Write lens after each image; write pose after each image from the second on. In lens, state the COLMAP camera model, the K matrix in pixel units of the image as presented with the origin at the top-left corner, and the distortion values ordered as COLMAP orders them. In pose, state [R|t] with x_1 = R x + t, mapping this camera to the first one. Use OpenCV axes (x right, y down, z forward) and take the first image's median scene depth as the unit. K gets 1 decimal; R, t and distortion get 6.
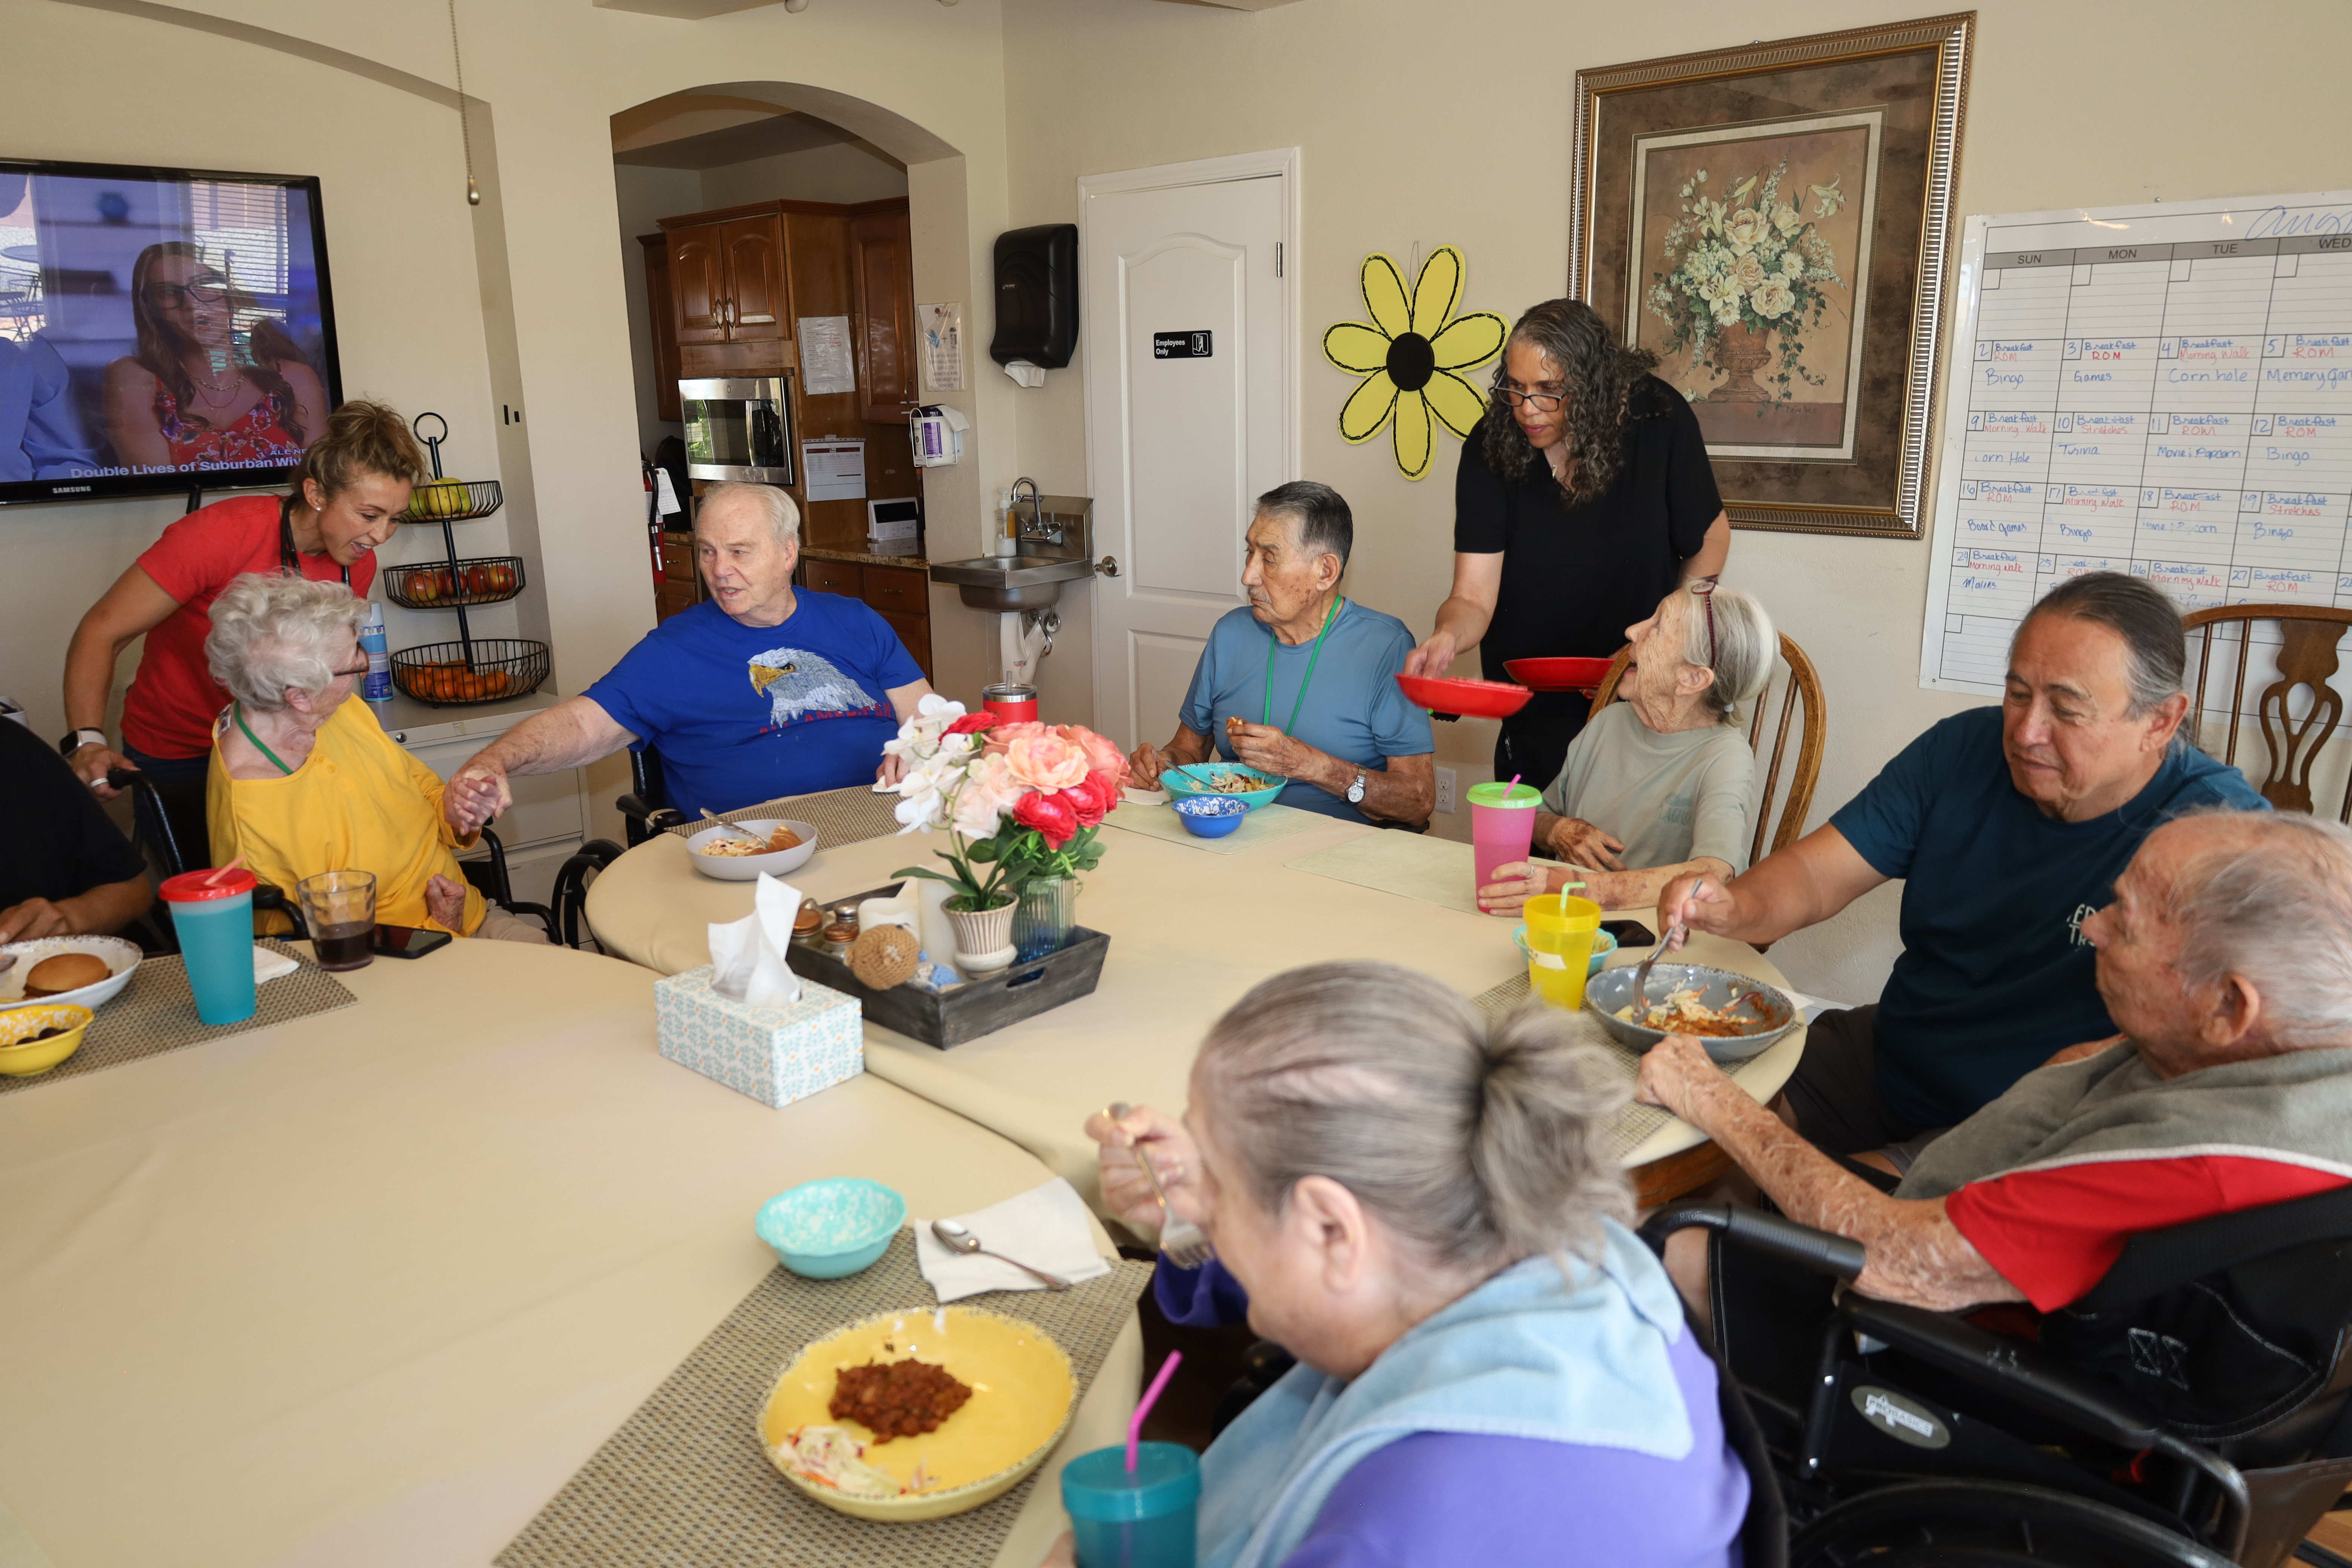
lens RADIAL K [[1597.9, 0, 1172.0], [0, 1597.9, 784.5], [0, 0, 1]] dist [-0.029539, 0.008336]
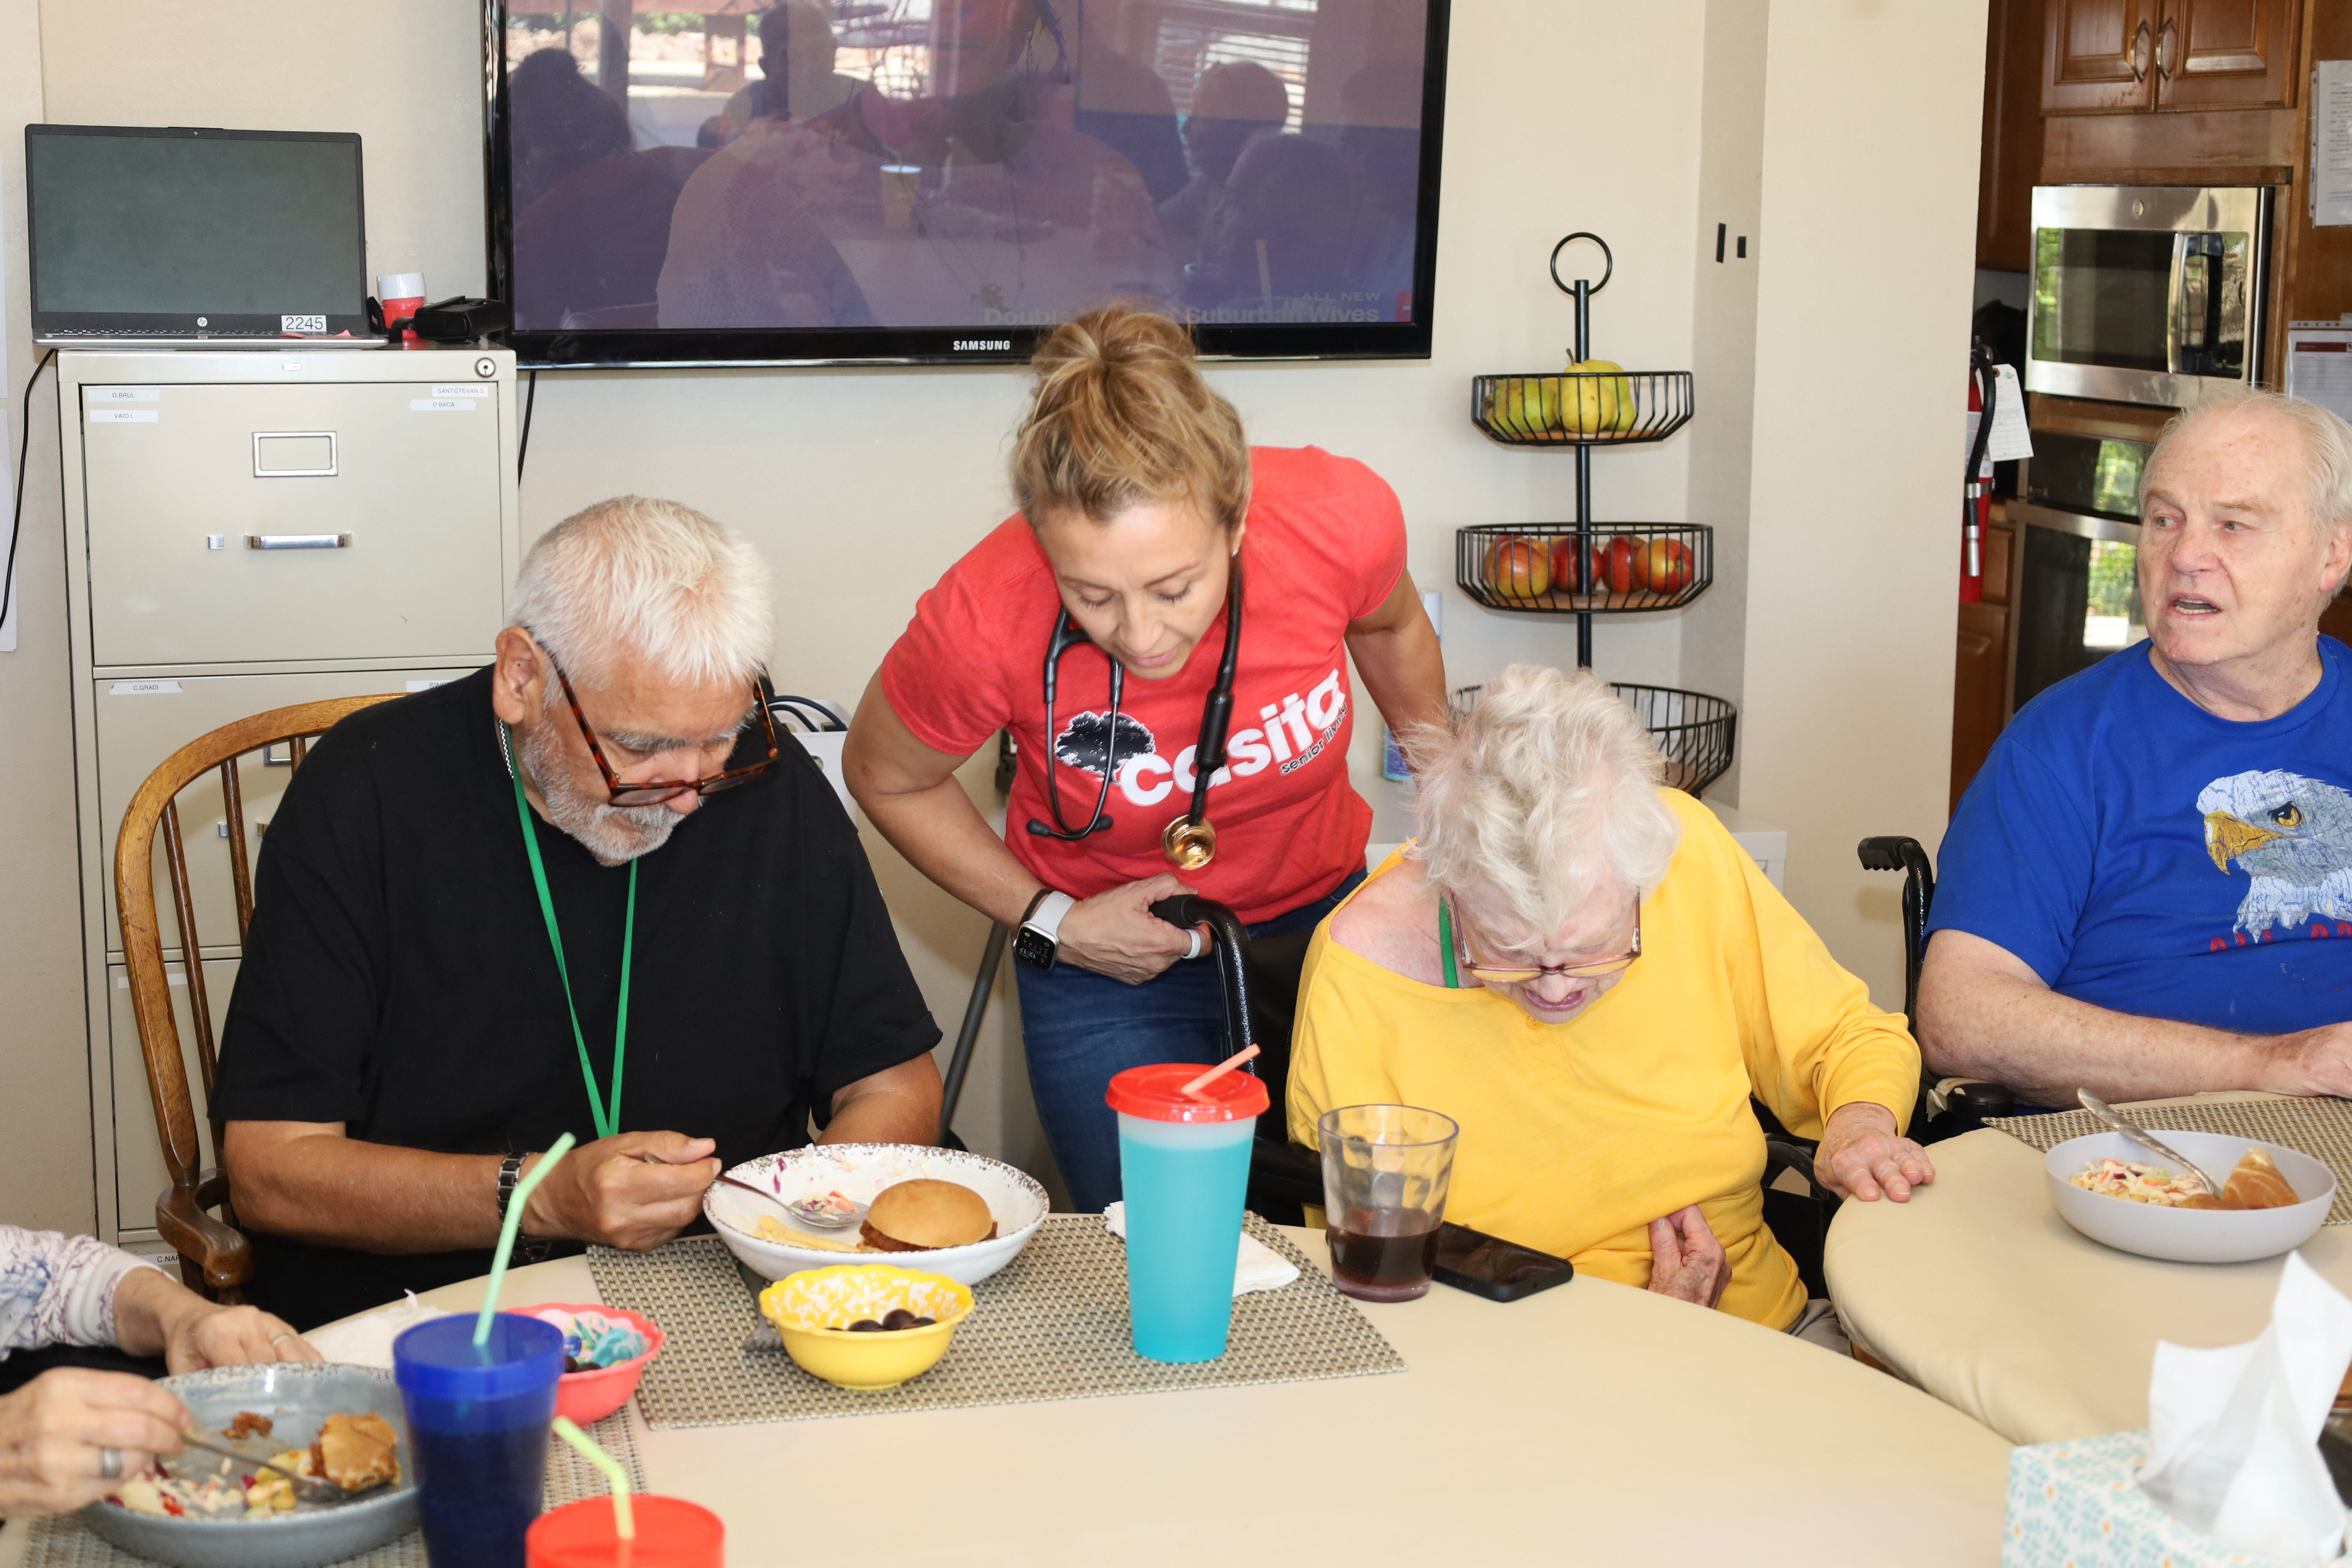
lens RADIAL K [[3418.5, 0, 1175.1], [0, 3418.5, 770.7], [0, 0, 1]] dist [-0.007244, 0.000000]
pose [[0.871163, 0.107266, -0.479133, -0.034503], [-0.145745, 0.988355, -0.043727, 0.003167], [0.468864, 0.107924, 0.876652, -0.005122]]
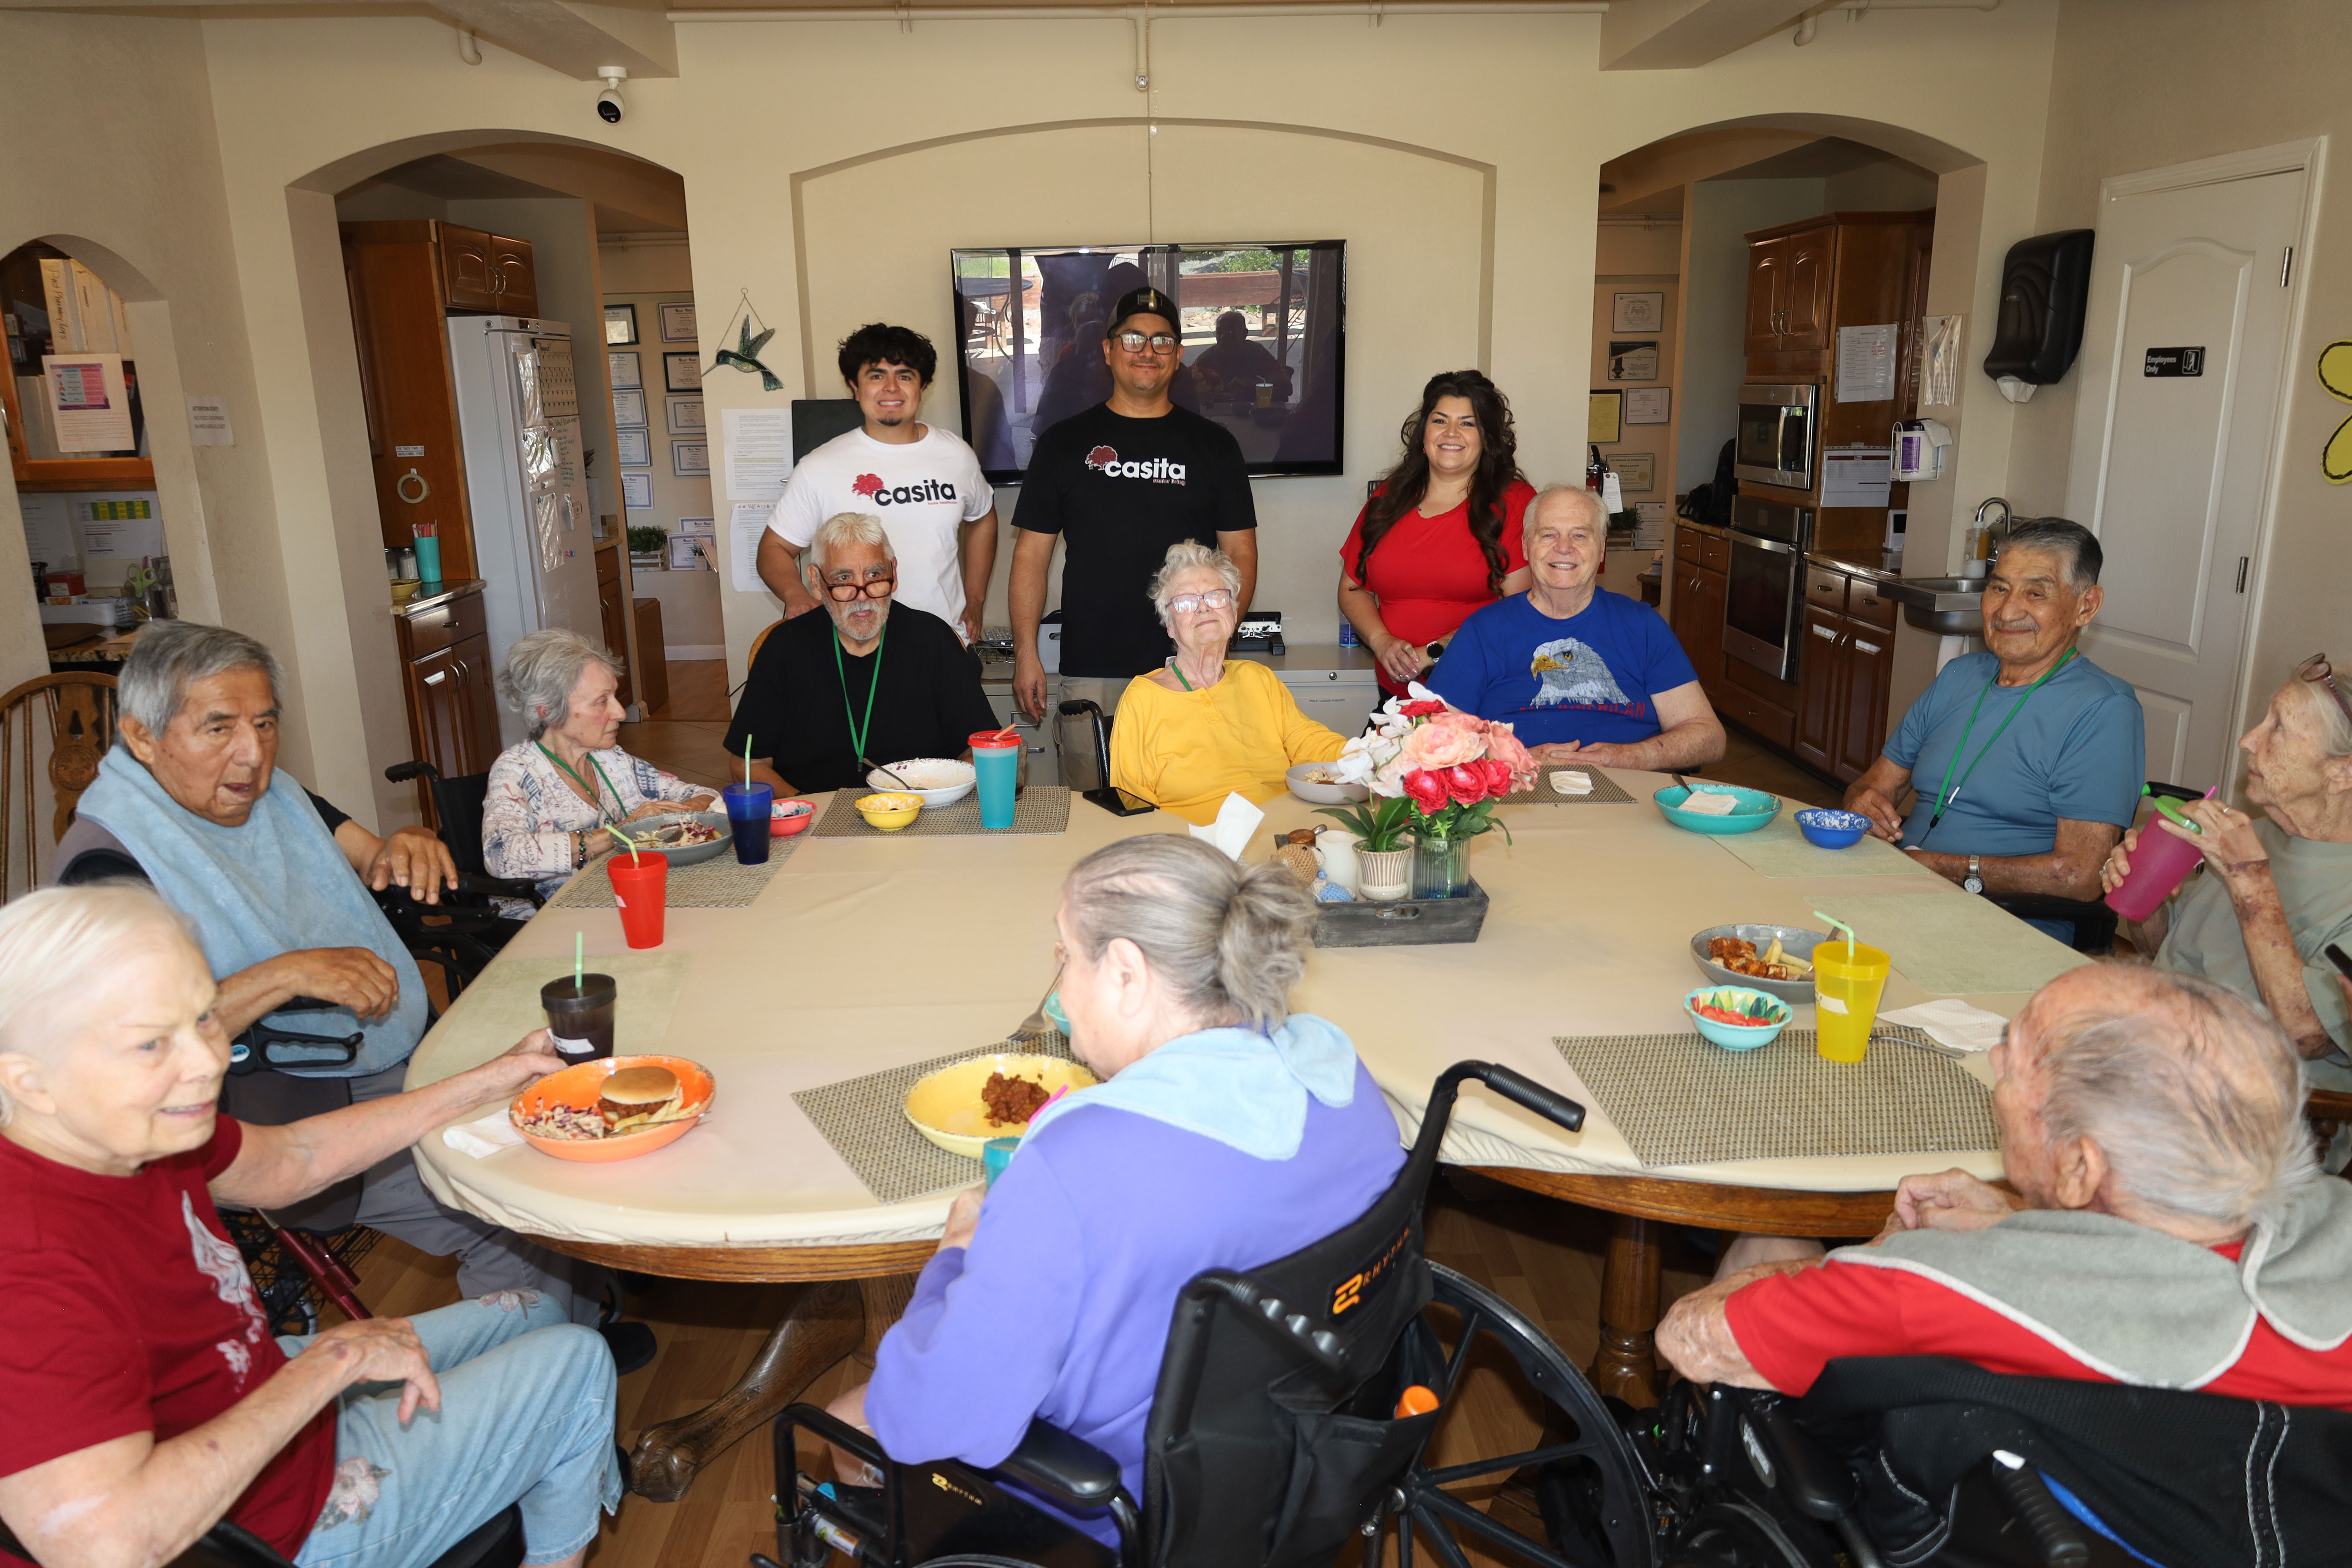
lens RADIAL K [[1597.9, 0, 1184.0], [0, 1597.9, 793.5], [0, 0, 1]] dist [-0.029539, 0.008336]
pose [[0.718497, 0.177364, -0.672536, 0.264327], [-0.163702, 0.982899, 0.084325, -0.021521], [0.675991, 0.049508, 0.735245, -0.022555]]
